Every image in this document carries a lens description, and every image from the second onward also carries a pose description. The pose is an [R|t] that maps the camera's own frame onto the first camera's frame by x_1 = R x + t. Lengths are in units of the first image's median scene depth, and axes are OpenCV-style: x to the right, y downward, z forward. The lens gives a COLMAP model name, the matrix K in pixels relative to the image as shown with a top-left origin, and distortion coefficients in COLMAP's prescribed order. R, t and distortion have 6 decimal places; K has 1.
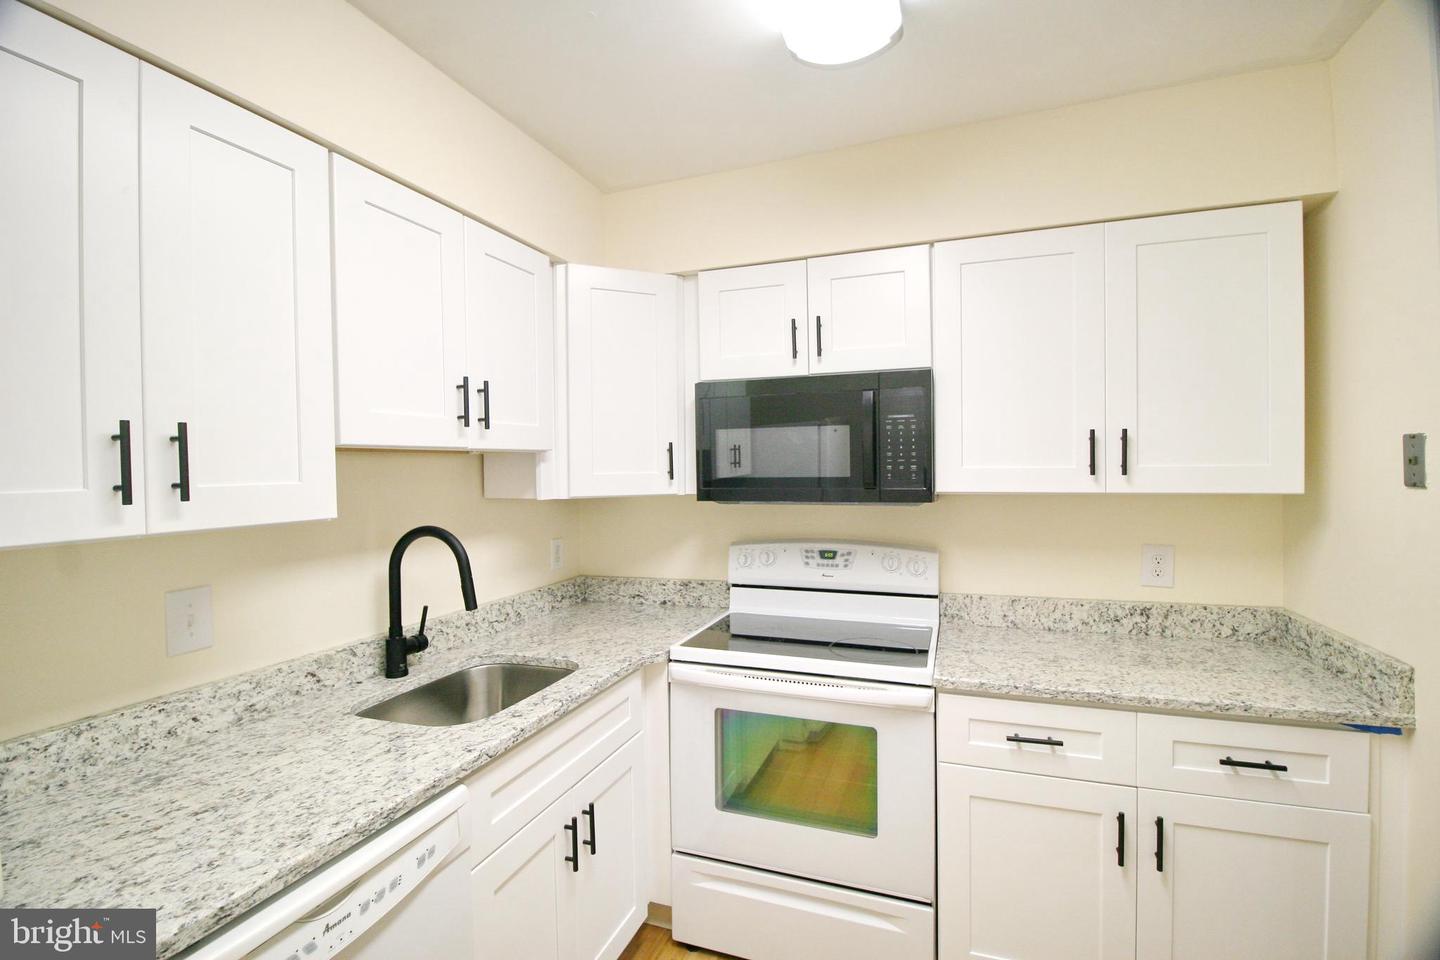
lens RADIAL K [[661.6, 0, 719.1], [0, 661.6, 473.0], [0, 0, 1]] dist [0.011073, -0.019180]
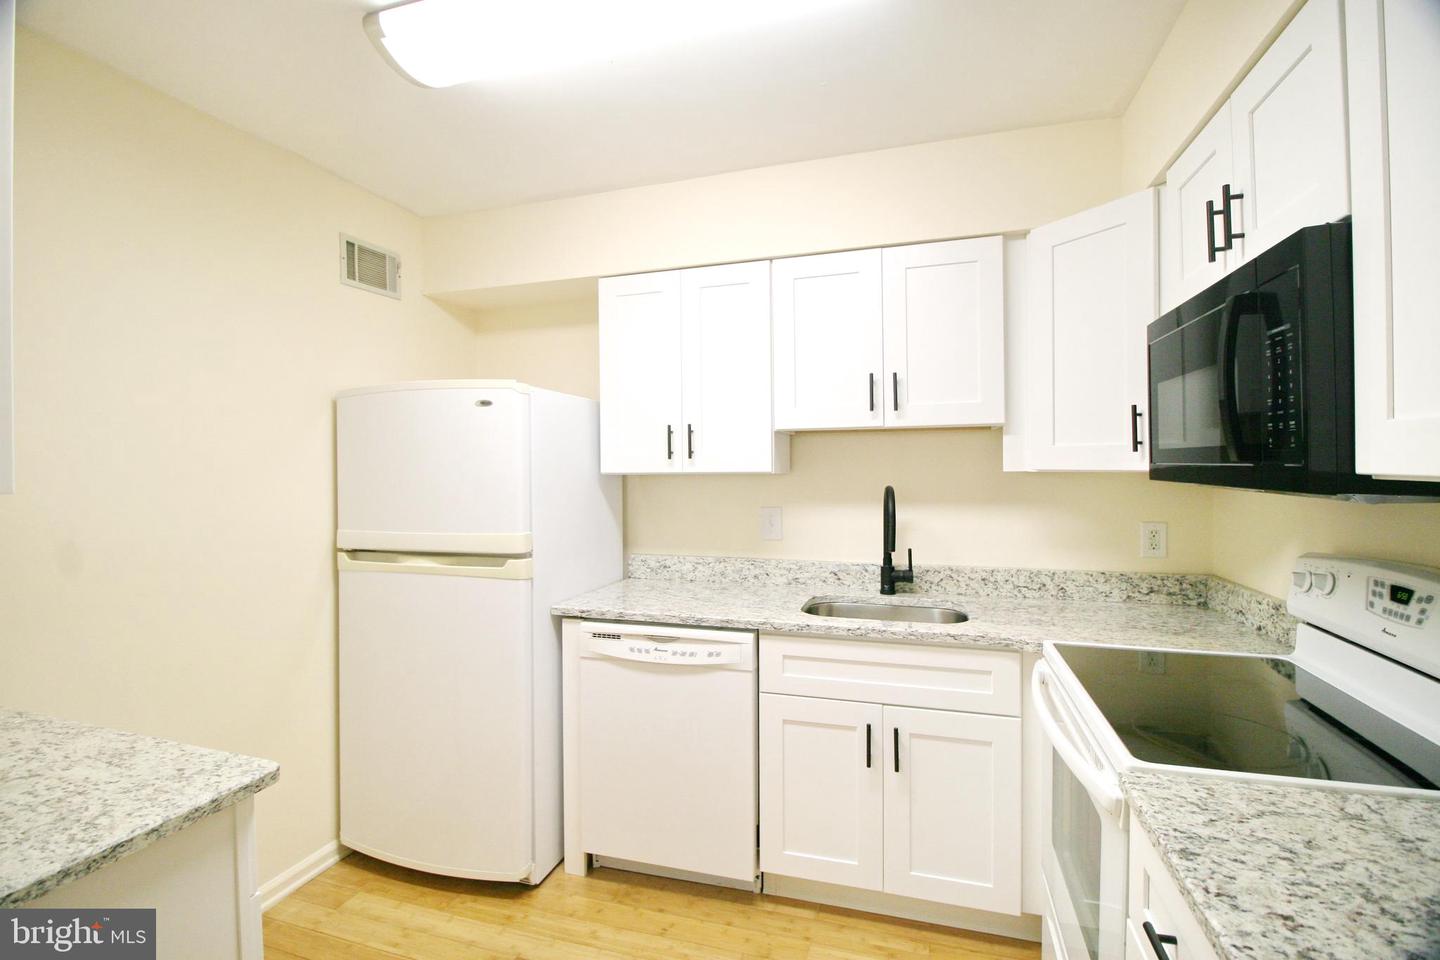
lens RADIAL K [[661.6, 0, 719.1], [0, 661.6, 473.0], [0, 0, 1]] dist [0.011073, -0.019180]
pose [[0.055034, 0.027230, -0.998113, 0.737101], [0.000060, 0.999628, 0.027275, 0.014167], [0.998484, -0.001561, 0.055012, 0.488990]]
